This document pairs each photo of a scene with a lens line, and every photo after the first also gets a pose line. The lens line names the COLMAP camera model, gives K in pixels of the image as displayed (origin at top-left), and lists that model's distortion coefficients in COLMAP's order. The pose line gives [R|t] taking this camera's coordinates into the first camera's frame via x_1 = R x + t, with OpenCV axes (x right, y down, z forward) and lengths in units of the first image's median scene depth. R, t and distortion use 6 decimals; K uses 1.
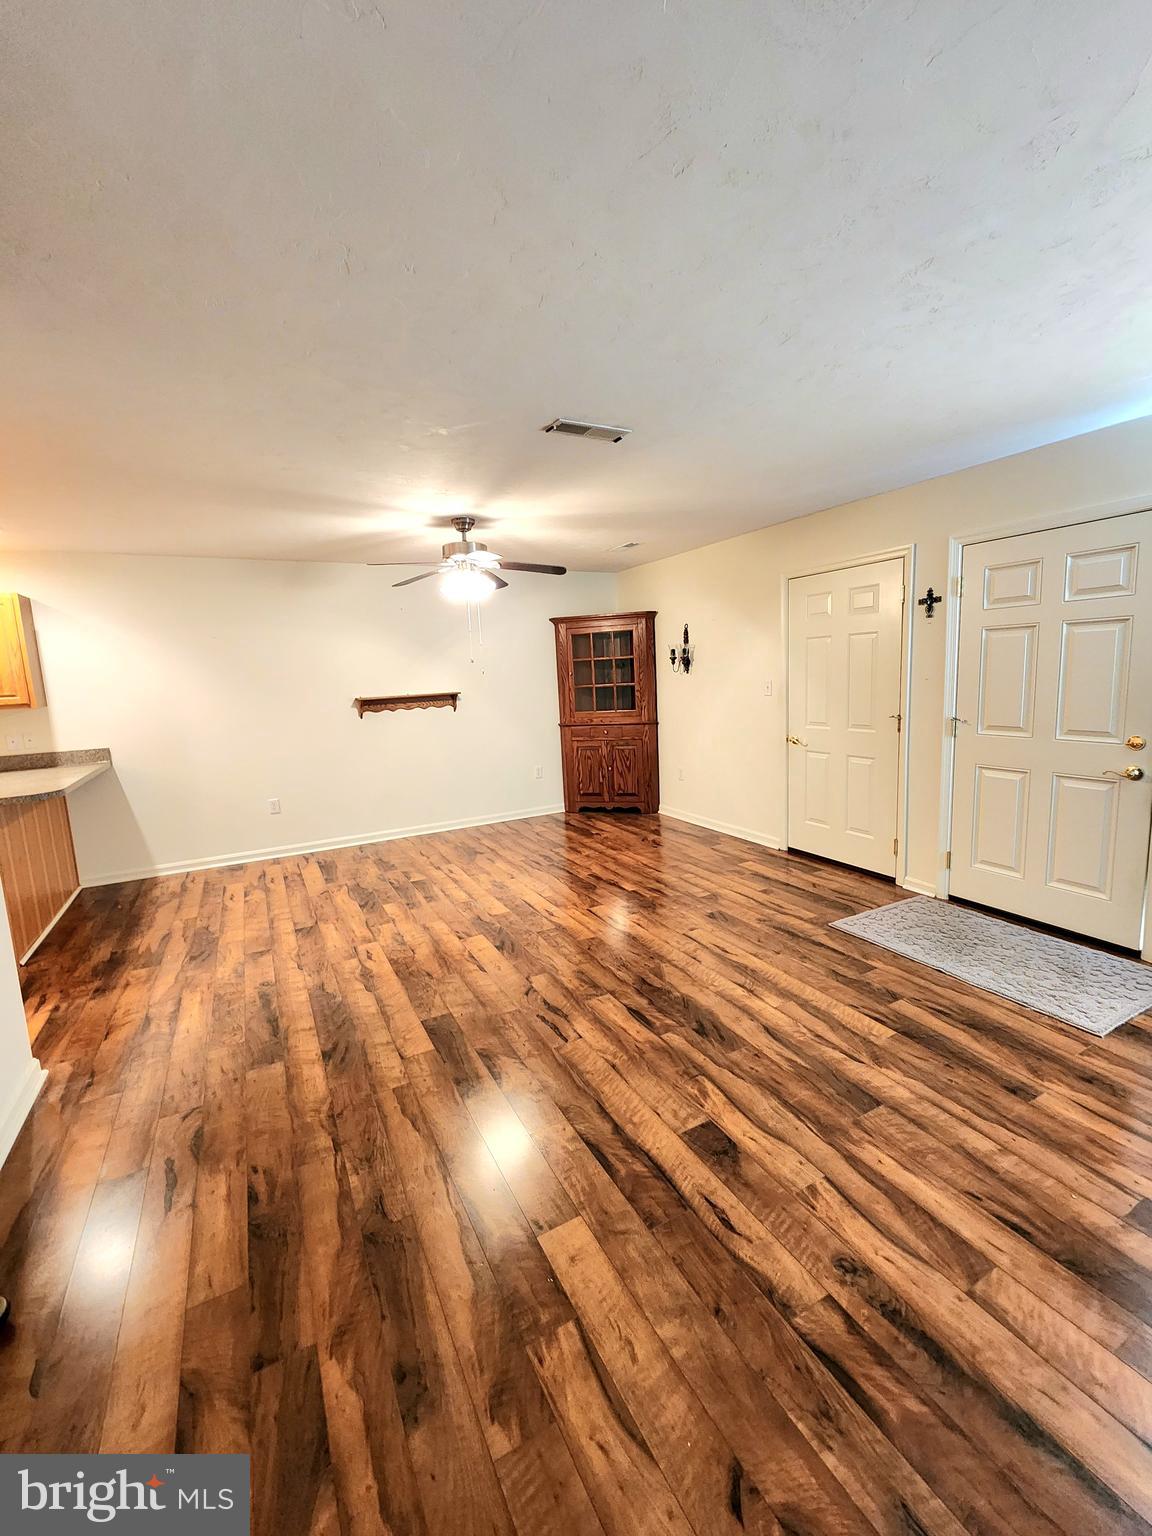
lens RADIAL K [[628.6, 0, 573.8], [0, 628.6, 759.7], [0, 0, 1]] dist [-0.002037, -0.001237]
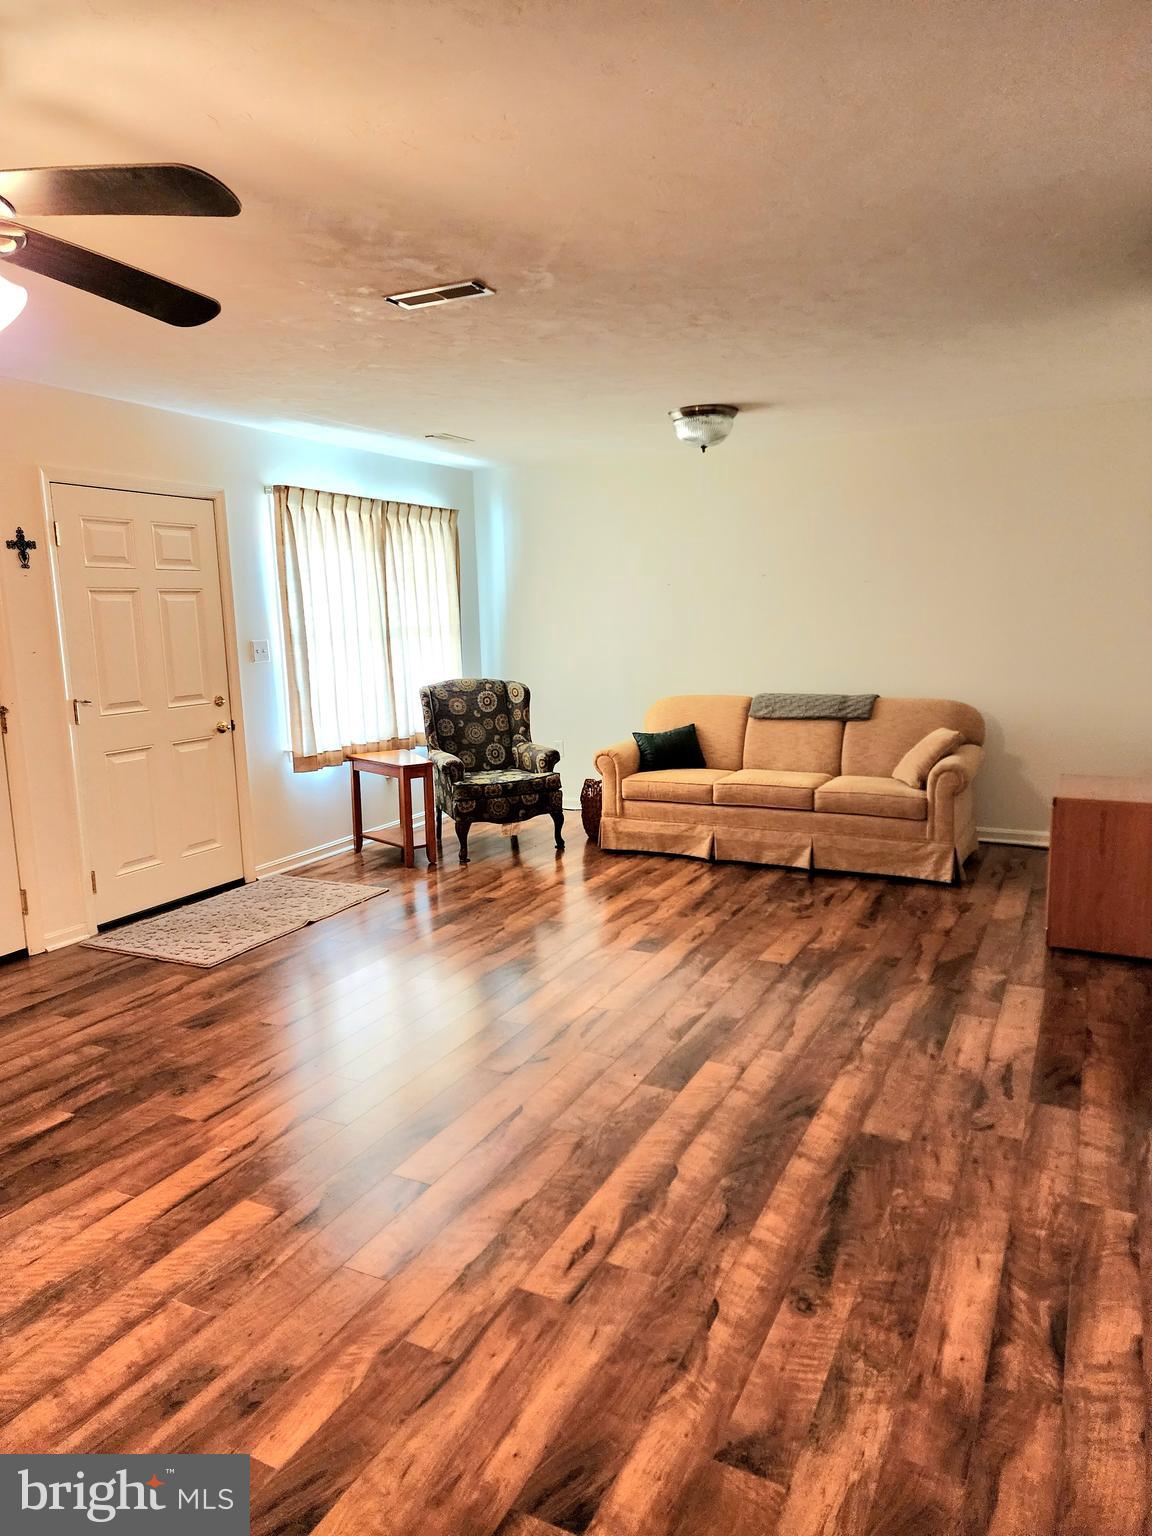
lens RADIAL K [[1023.6, 0, 588.7], [0, 1023.6, 765.1], [0, 0, 1]] dist [0.081147, -0.066864]
pose [[-0.582845, -0.065840, 0.809912, -0.768497], [0.166978, 0.965737, 0.198672, -0.129139], [-0.795242, 0.251033, -0.551881, 1.139491]]
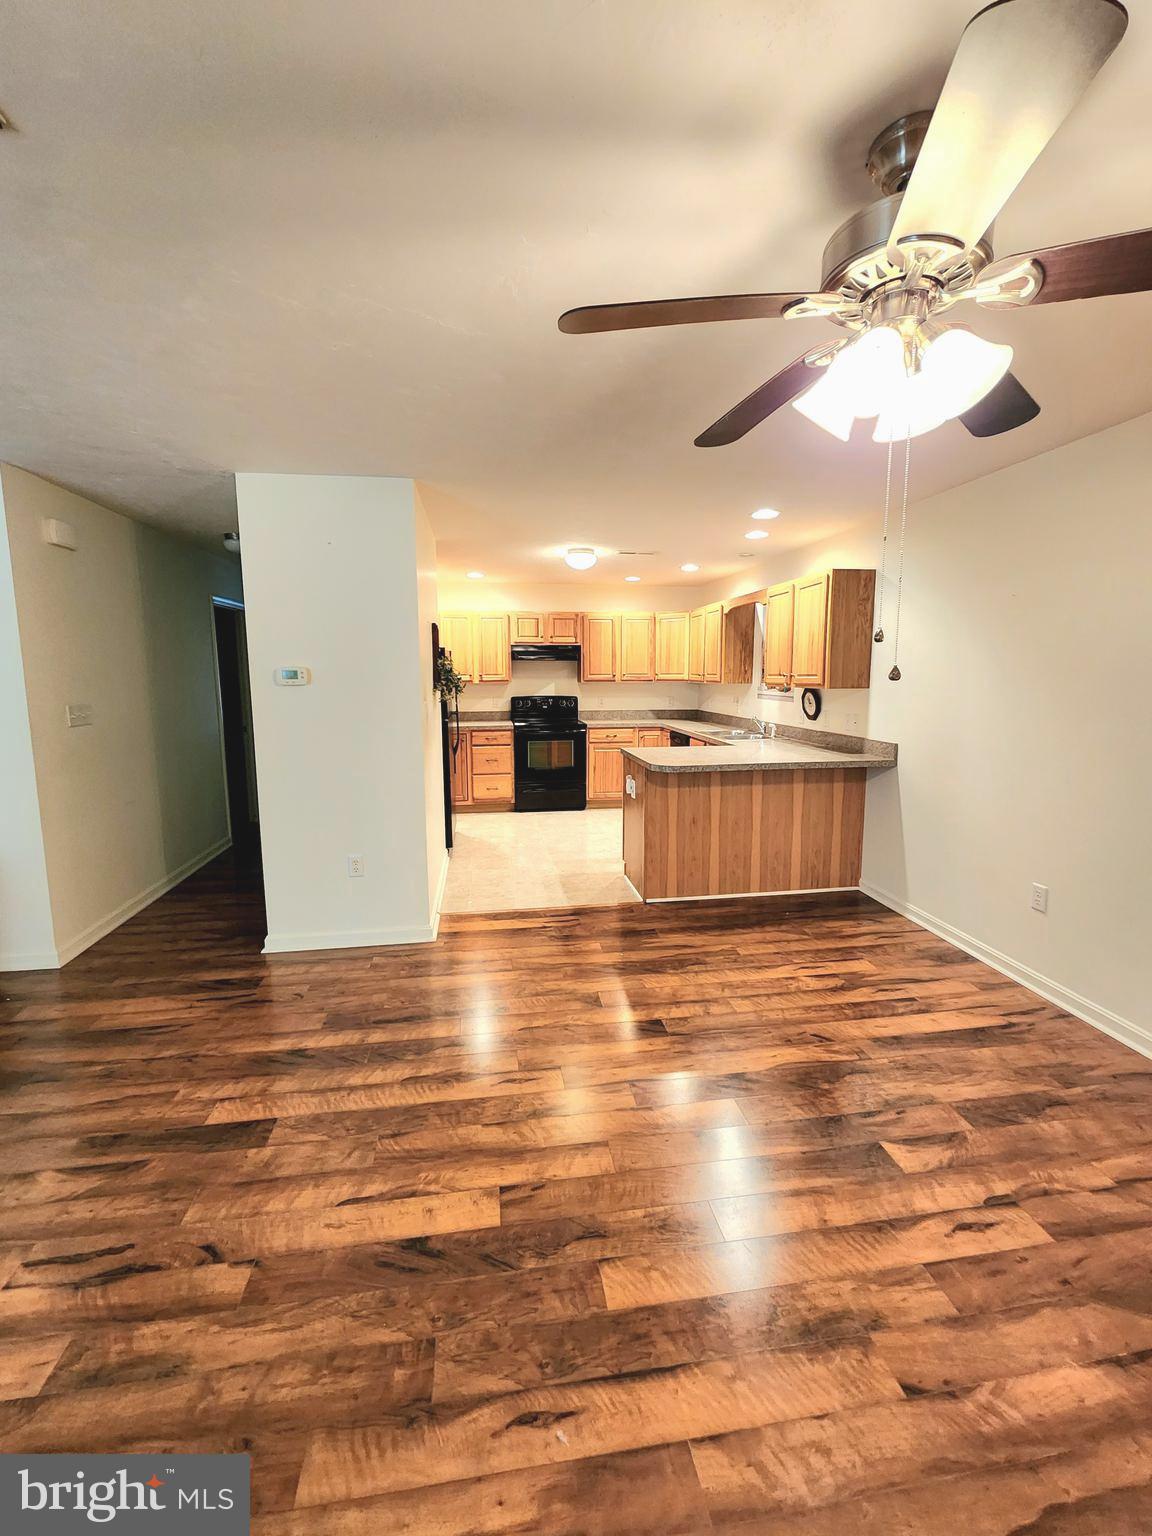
lens RADIAL K [[628.6, 0, 575.8], [0, 628.6, 758.5], [0, 0, 1]] dist [-0.002037, -0.001237]
pose [[-0.323507, 0.172741, -0.930325, 0.199170], [-0.117741, 0.968205, 0.220717, -0.161828], [0.938872, 0.180941, -0.292882, 1.045866]]
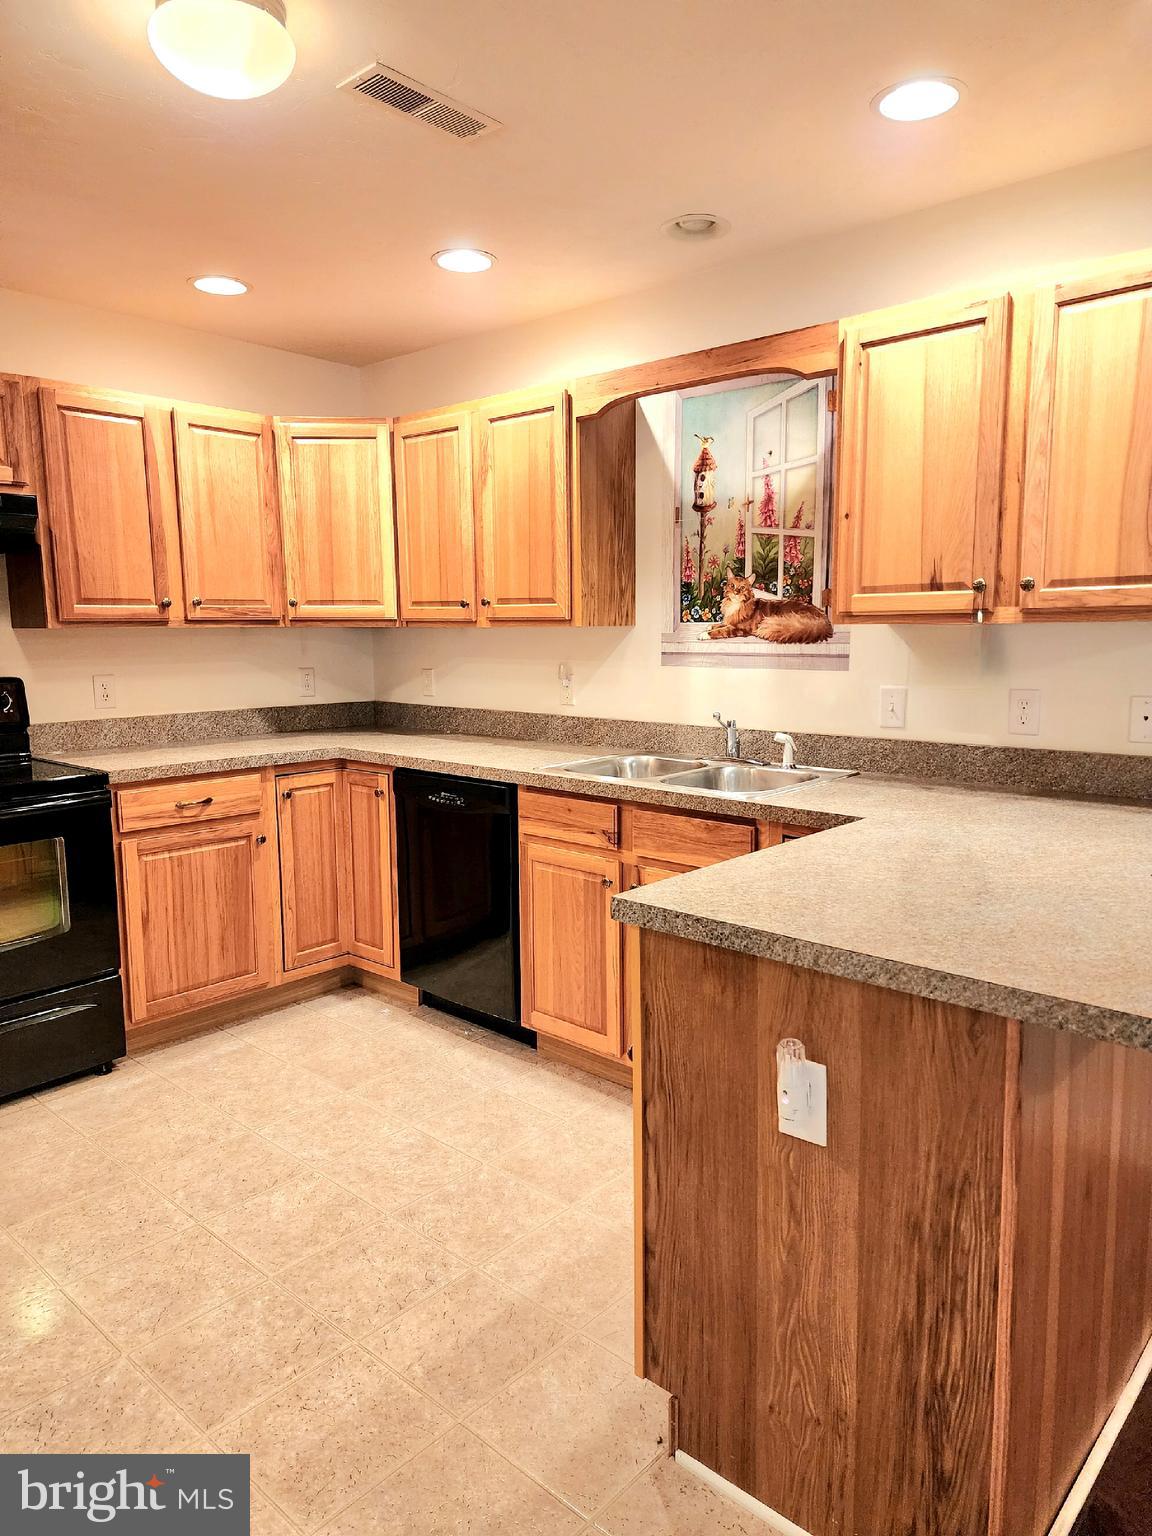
lens RADIAL K [[1023.6, 0, 607.9], [0, 1023.6, 755.9], [0, 0, 1]] dist [0.081147, -0.066864]
pose [[0.362592, 0.168160, -0.916651, -0.546894], [-0.143831, 0.981899, 0.123236, -0.045514], [0.920782, 0.087159, 0.380216, 0.601889]]
